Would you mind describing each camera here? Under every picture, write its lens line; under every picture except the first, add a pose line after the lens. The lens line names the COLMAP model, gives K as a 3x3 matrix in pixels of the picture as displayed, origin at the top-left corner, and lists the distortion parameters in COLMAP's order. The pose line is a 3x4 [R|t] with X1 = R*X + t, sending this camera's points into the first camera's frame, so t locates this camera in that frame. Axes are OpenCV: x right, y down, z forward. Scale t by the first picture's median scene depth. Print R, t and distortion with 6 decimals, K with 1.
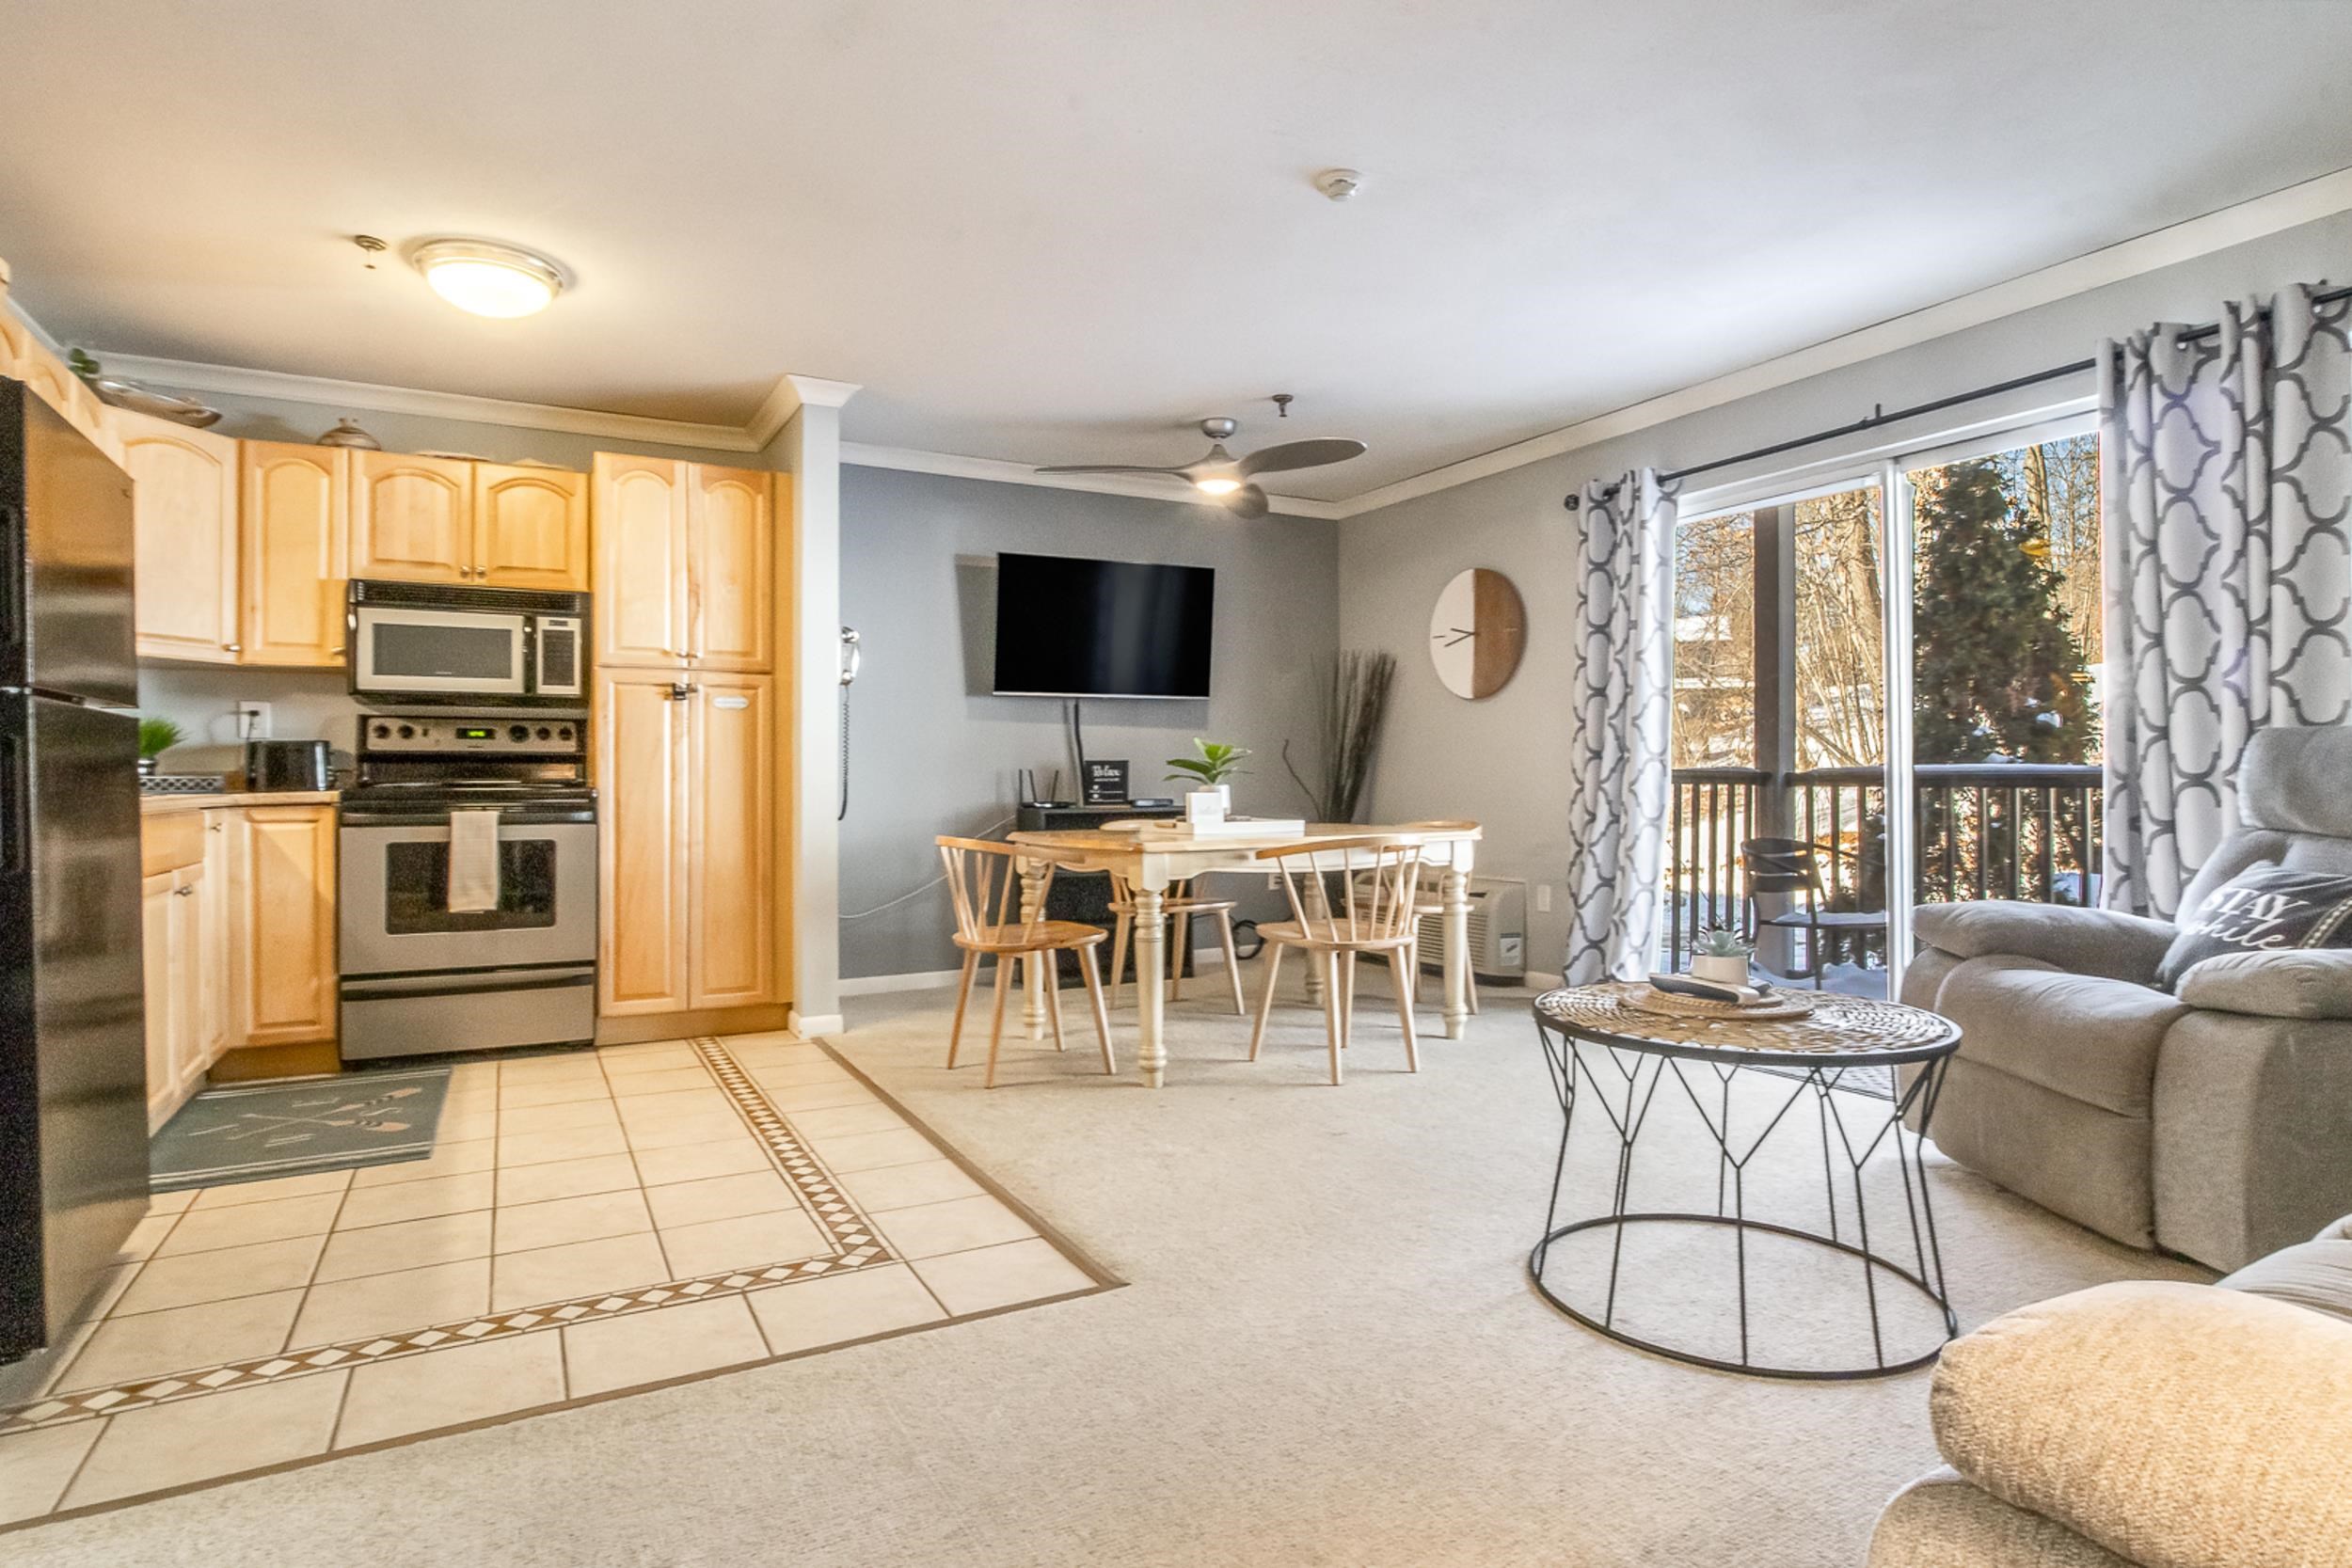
lens RADIAL K [[1225.8, 0, 1161.8], [0, 1225.8, 765.2], [0, 0, 1]] dist [-0.041573, 0.019865]
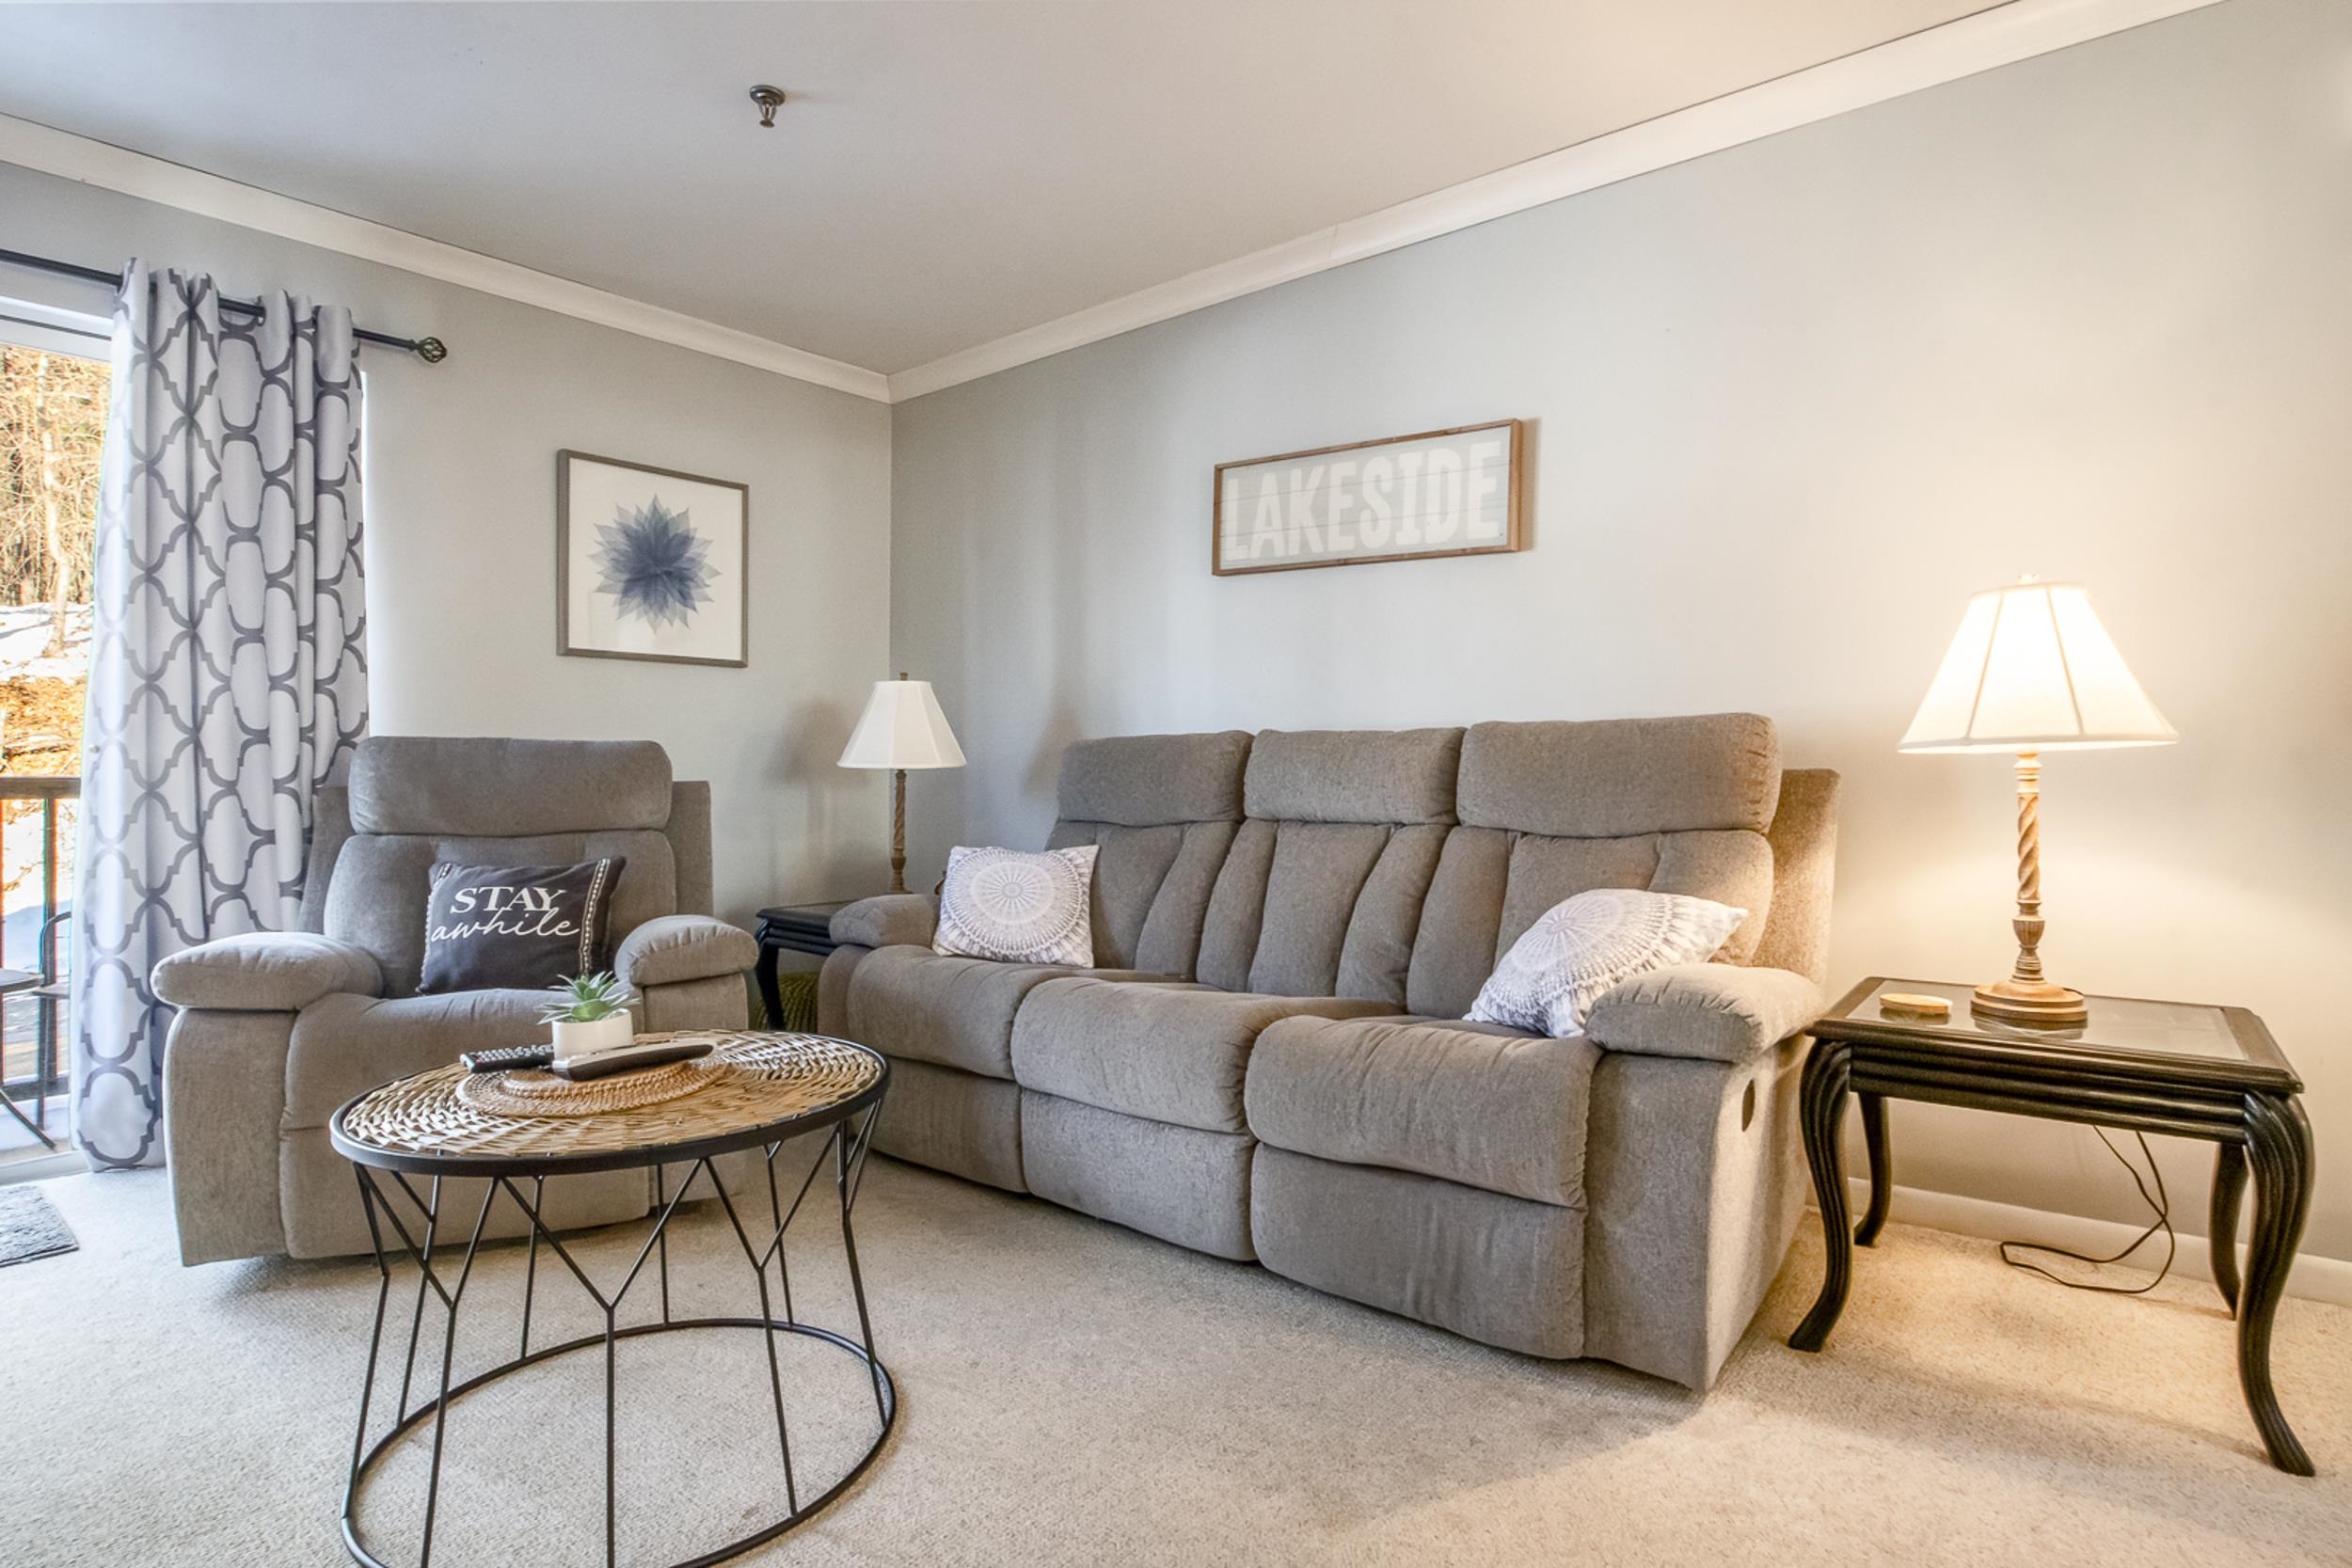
lens RADIAL K [[1218.3, 0, 1204.5], [0, 1218.3, 774.3], [0, 0, 1]] dist [-0.033953, 0.000734]
pose [[-0.387037, 0.010012, 0.922010, -0.185806], [-0.003464, 0.999918, -0.012312, 0.007350], [-0.922057, -0.007959, -0.386971, 0.475530]]
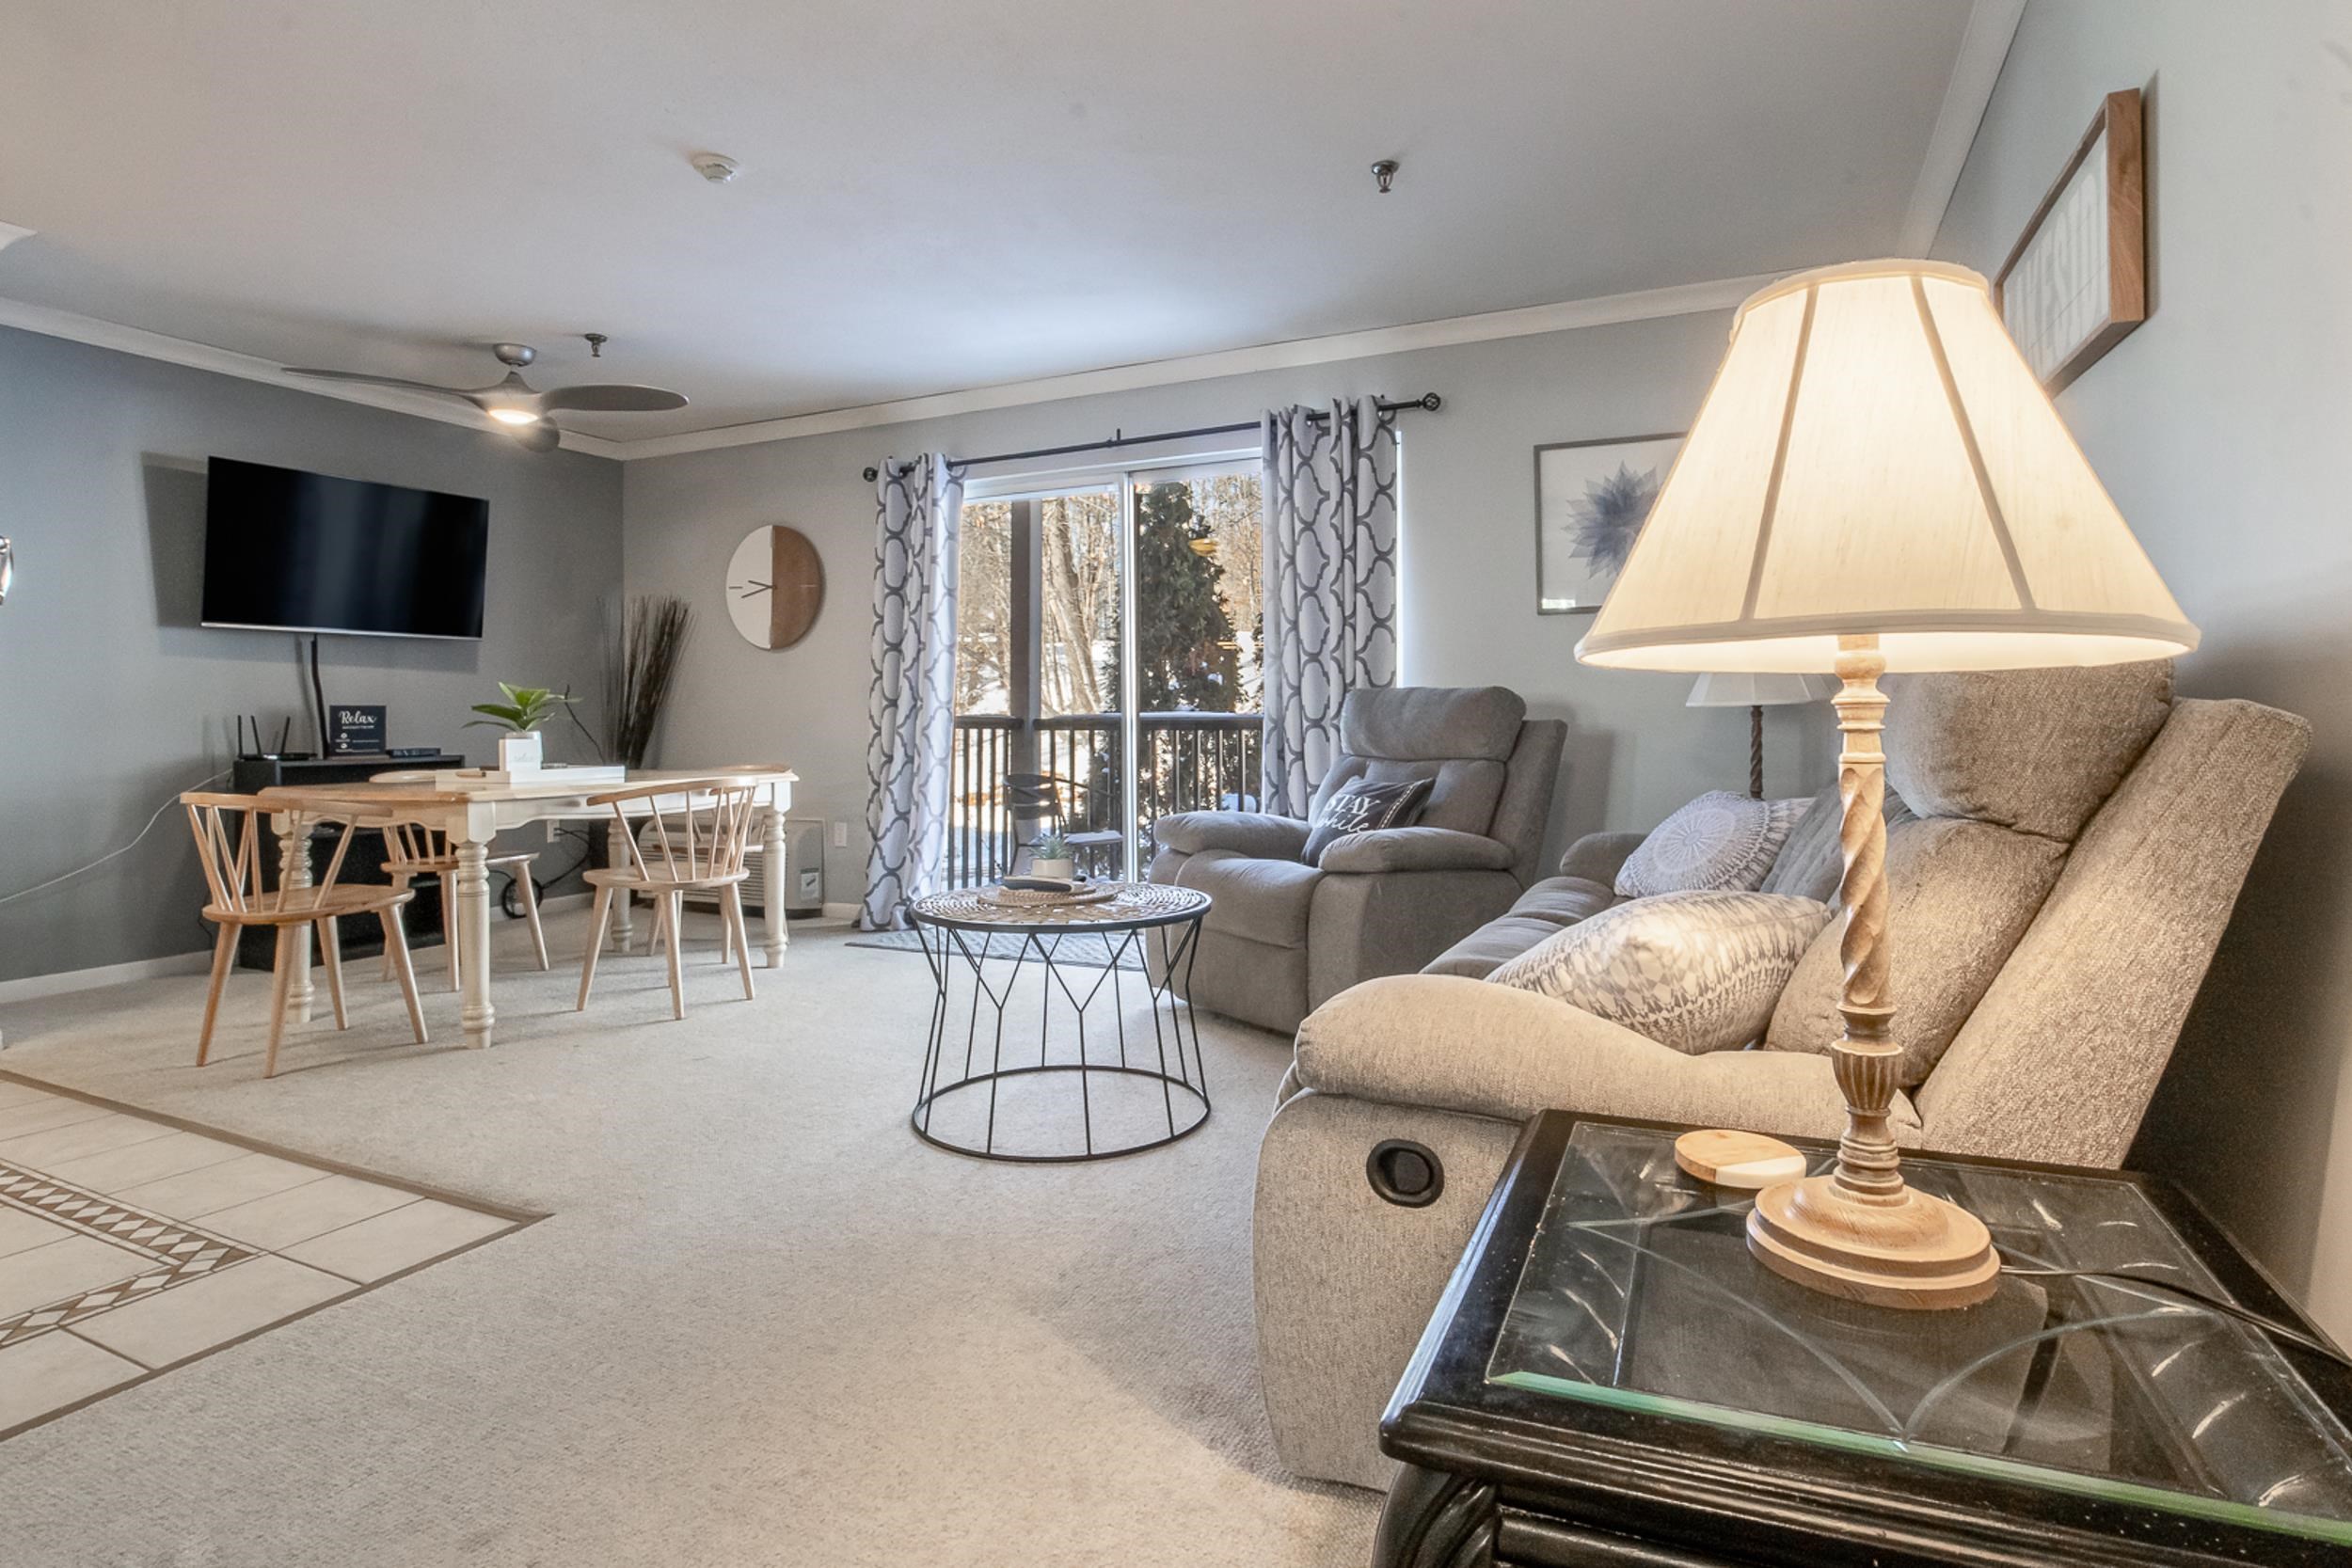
lens RADIAL K [[1223.9, 0, 1176.9], [0, 1223.9, 718.4], [0, 0, 1]] dist [-0.028526, 0.002453]
pose [[0.808803, -0.000204, 0.588079, -0.101474], [-0.002702, 0.999988, 0.004063, 0.000490], [-0.588073, -0.004875, 0.808793, -0.068428]]
